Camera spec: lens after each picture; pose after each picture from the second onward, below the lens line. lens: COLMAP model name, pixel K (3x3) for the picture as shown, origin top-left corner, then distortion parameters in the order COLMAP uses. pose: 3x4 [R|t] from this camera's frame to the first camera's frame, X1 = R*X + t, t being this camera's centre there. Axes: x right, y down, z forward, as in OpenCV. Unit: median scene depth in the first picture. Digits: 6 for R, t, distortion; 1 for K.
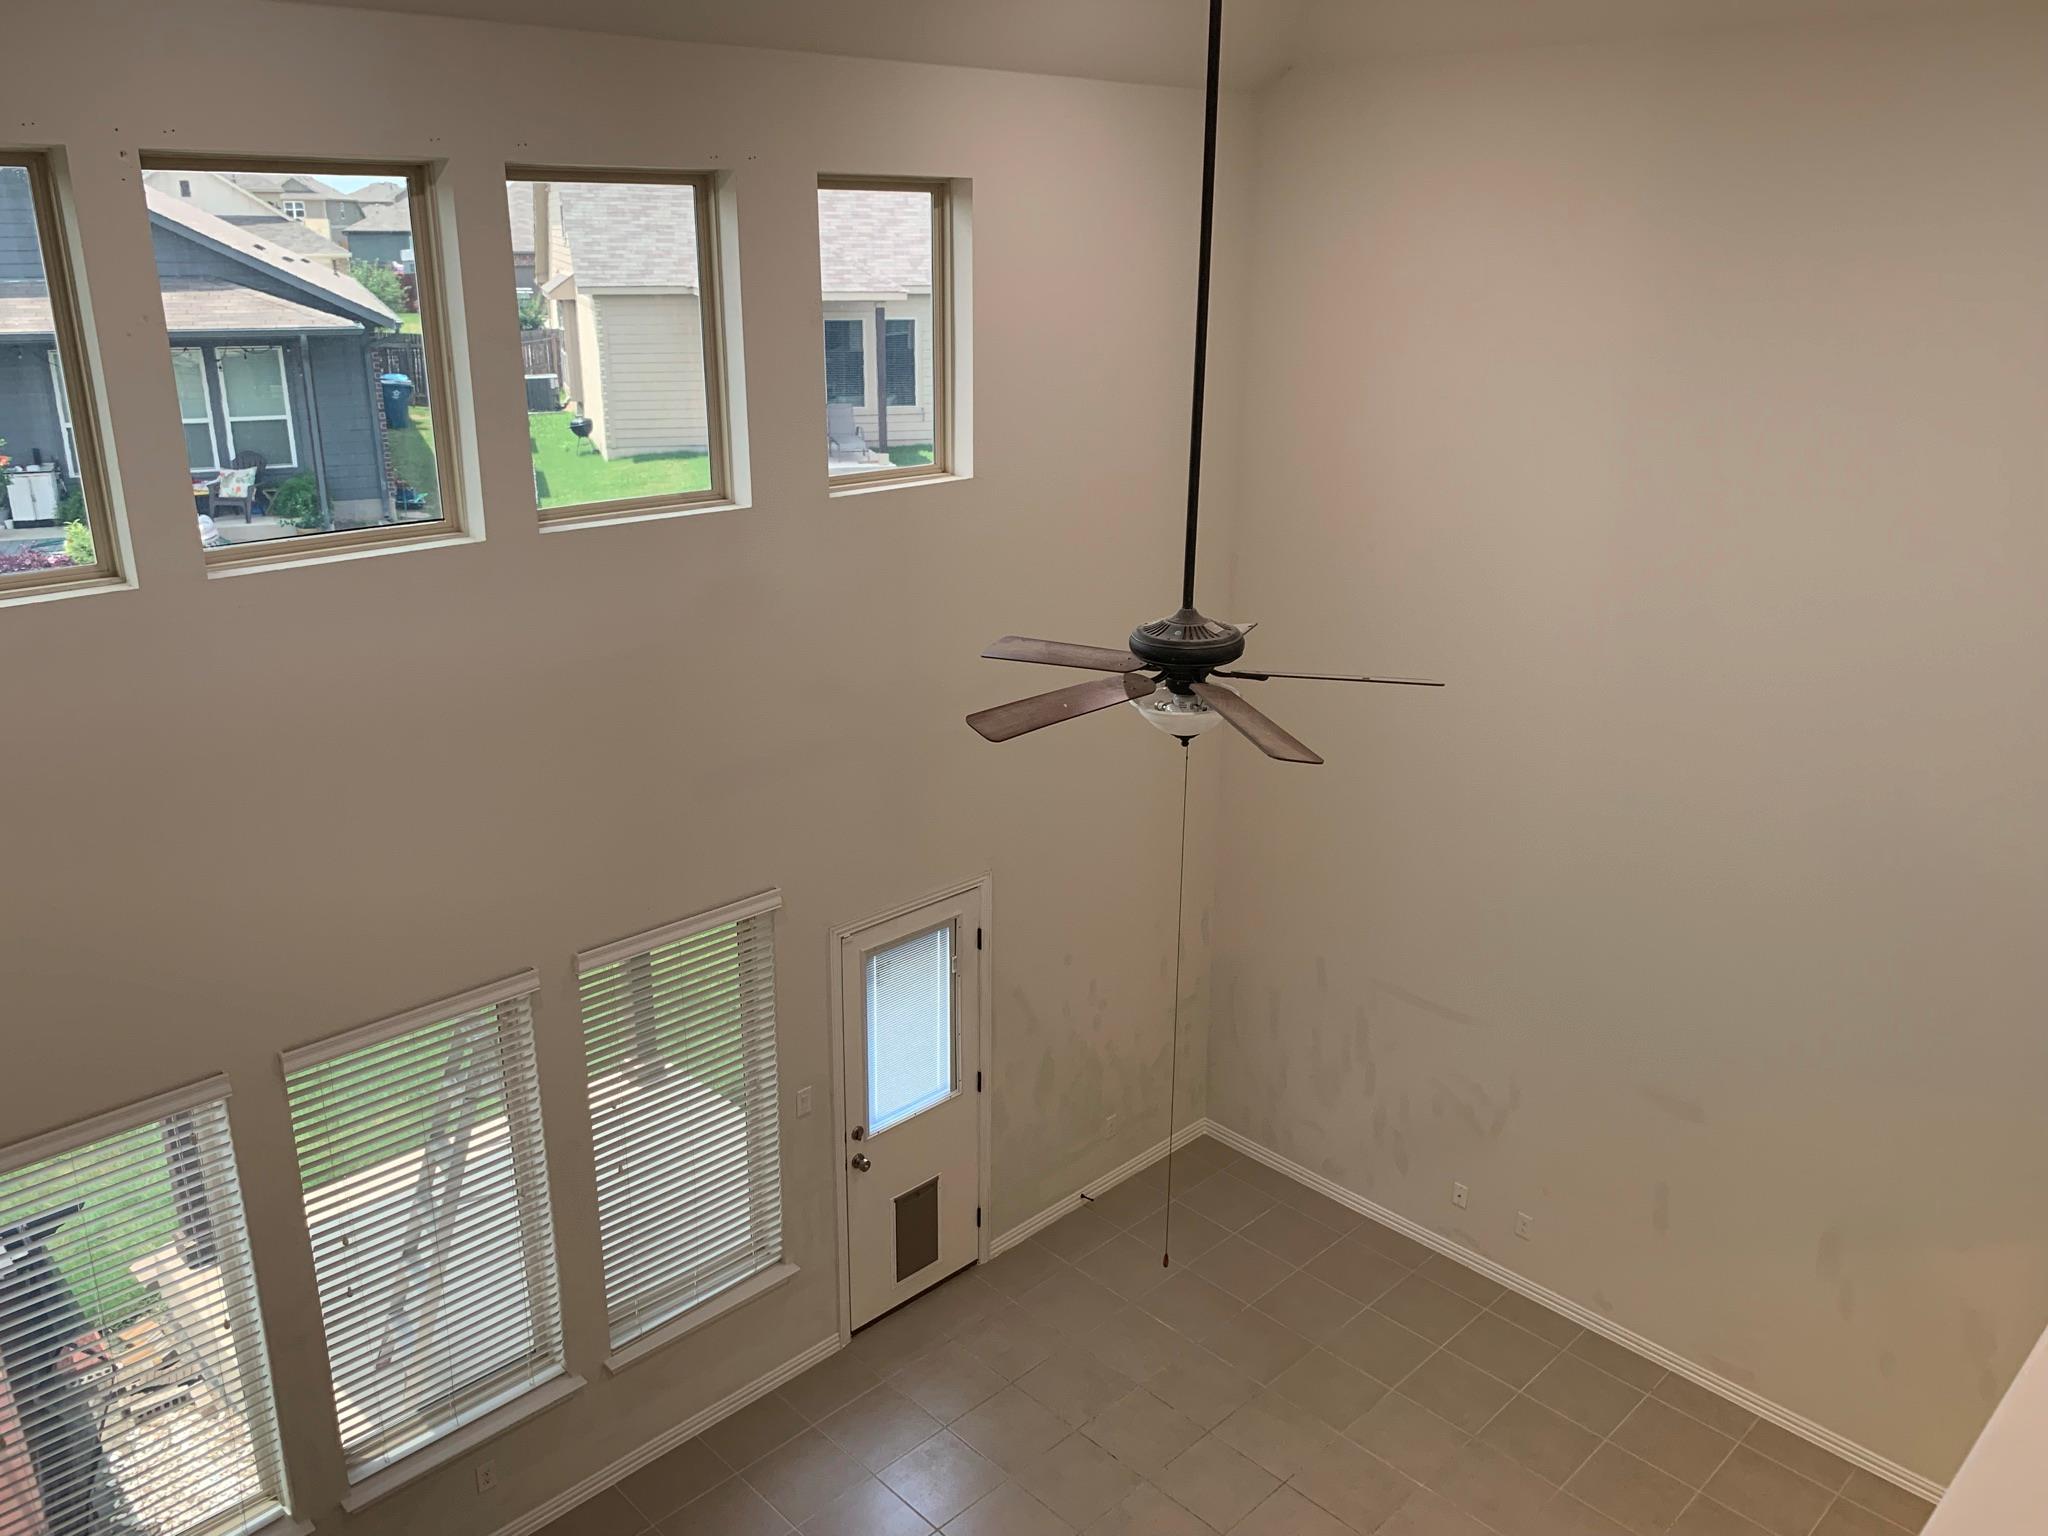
lens RADIAL K [[1556.5, 0, 1002.5], [0, 1556.5, 777.4], [0, 0, 1]] dist [0.025740, -0.011264]
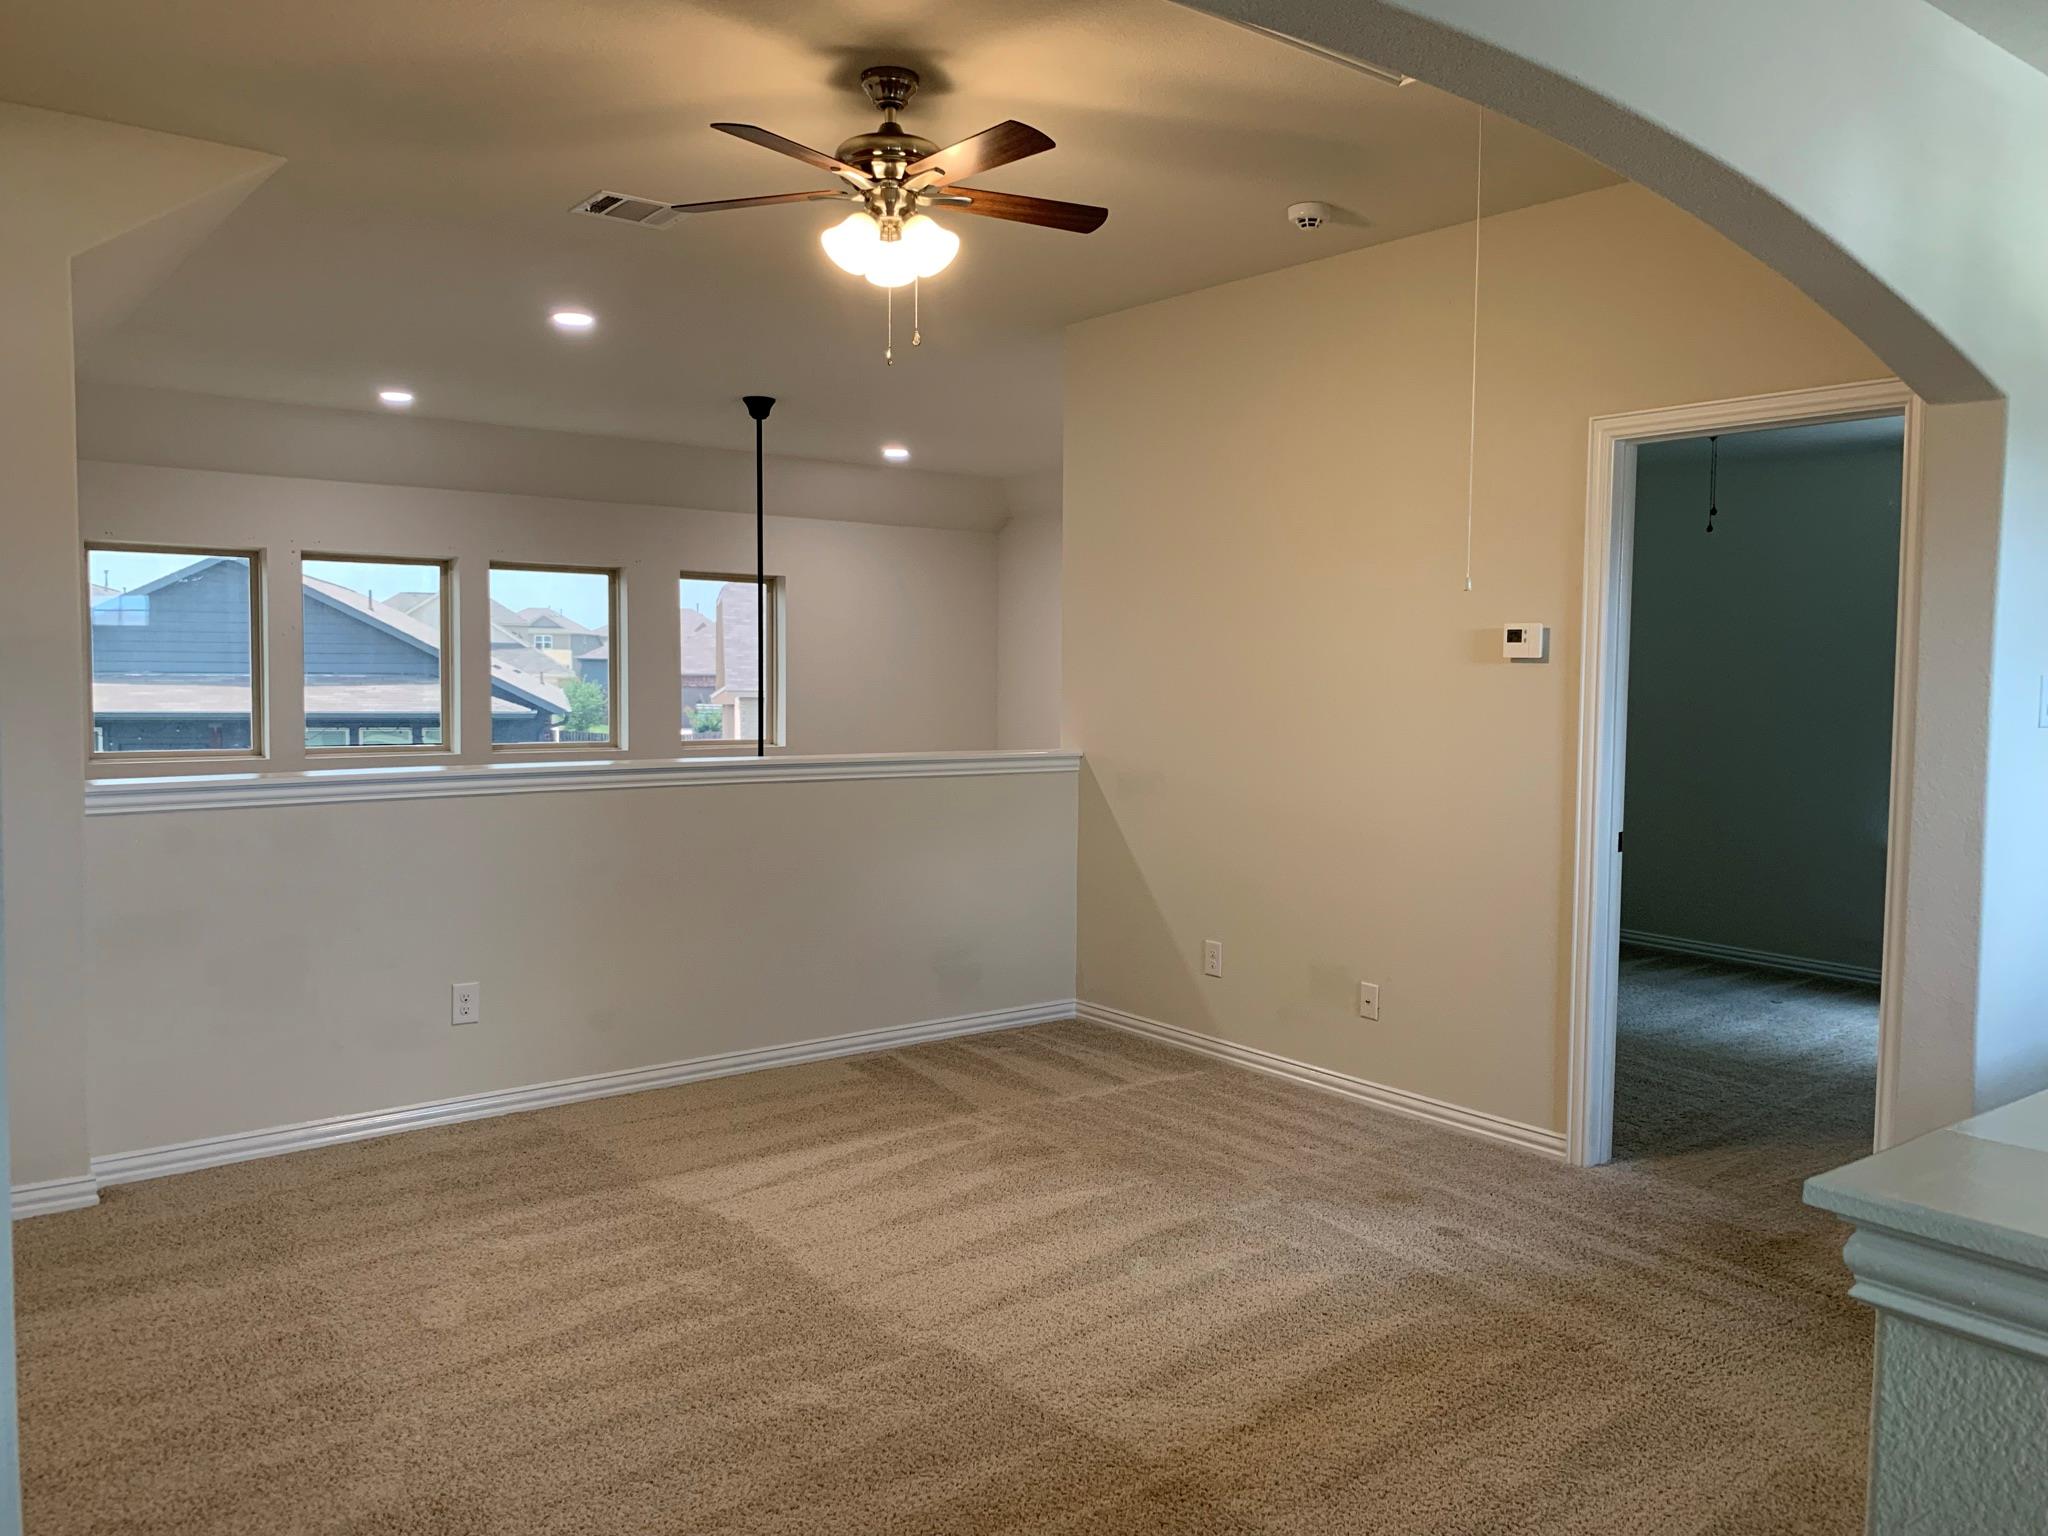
lens RADIAL K [[1556.5, 0, 1039.8], [0, 1556.5, 766.7], [0, 0, 1]] dist [0.025740, -0.011264]
pose [[0.995047, 0.015757, -0.098149, 0.125262], [-0.041622, 0.962680, -0.267422, 0.077396], [0.090273, 0.270183, 0.958568, -0.163658]]
